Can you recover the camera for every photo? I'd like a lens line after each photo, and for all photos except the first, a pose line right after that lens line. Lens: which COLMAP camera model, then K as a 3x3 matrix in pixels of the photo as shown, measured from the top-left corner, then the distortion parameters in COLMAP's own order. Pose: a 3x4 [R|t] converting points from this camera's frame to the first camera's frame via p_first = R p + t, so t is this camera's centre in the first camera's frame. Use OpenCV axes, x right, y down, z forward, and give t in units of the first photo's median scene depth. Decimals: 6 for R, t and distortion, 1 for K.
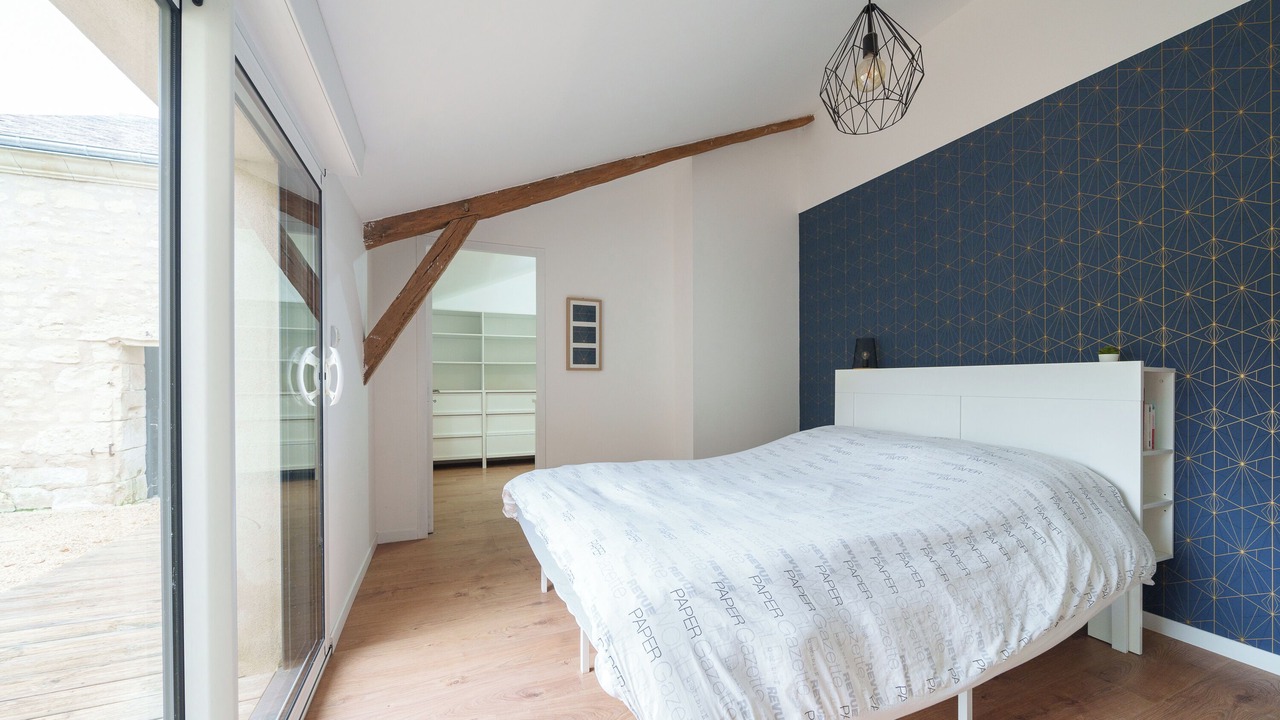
lens RADIAL K [[457.5, 0, 637.0], [0, 457.5, 383.4], [0, 0, 1]] dist [-0.000220, -0.000046]
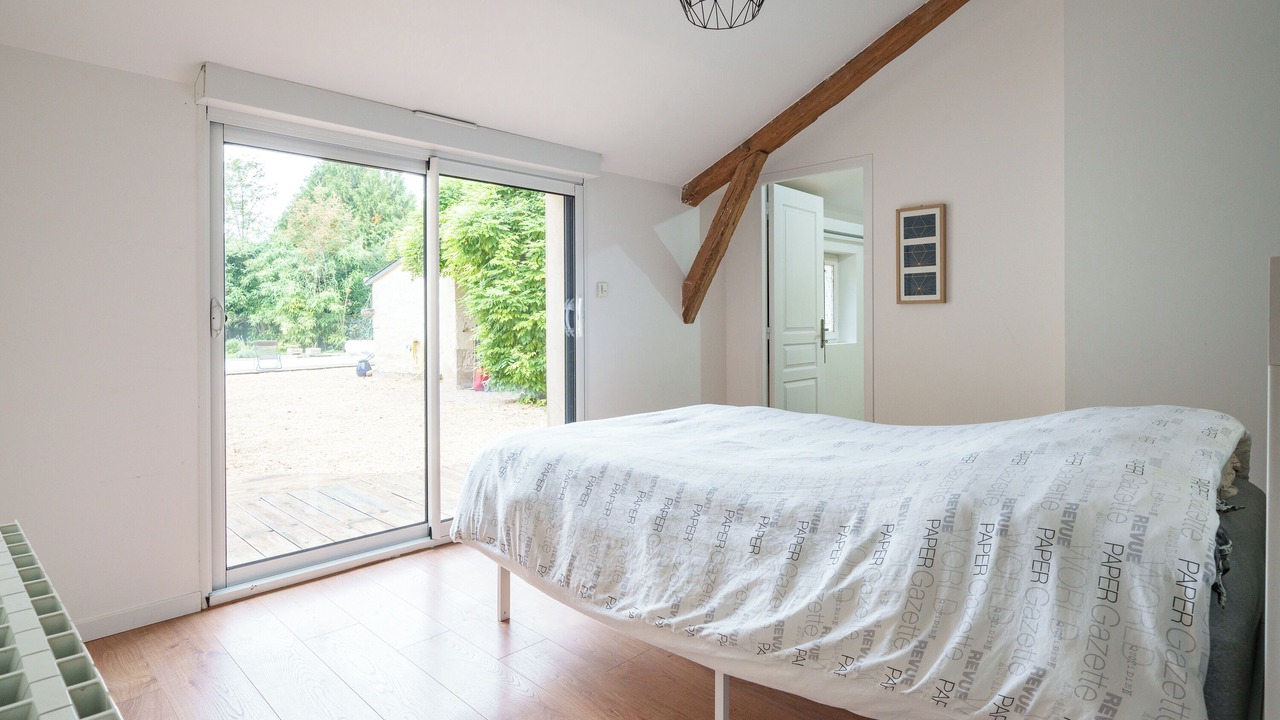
lens RADIAL K [[665.7, 0, 638.8], [0, 665.7, 326.2], [0, 0, 1]] dist [0.002186, 0.000068]
pose [[0.385451, 0.003625, -0.922721, 1.611206], [0.003446, 0.999980, 0.005368, 0.002997], [0.922722, -0.005249, 0.385430, 0.368829]]
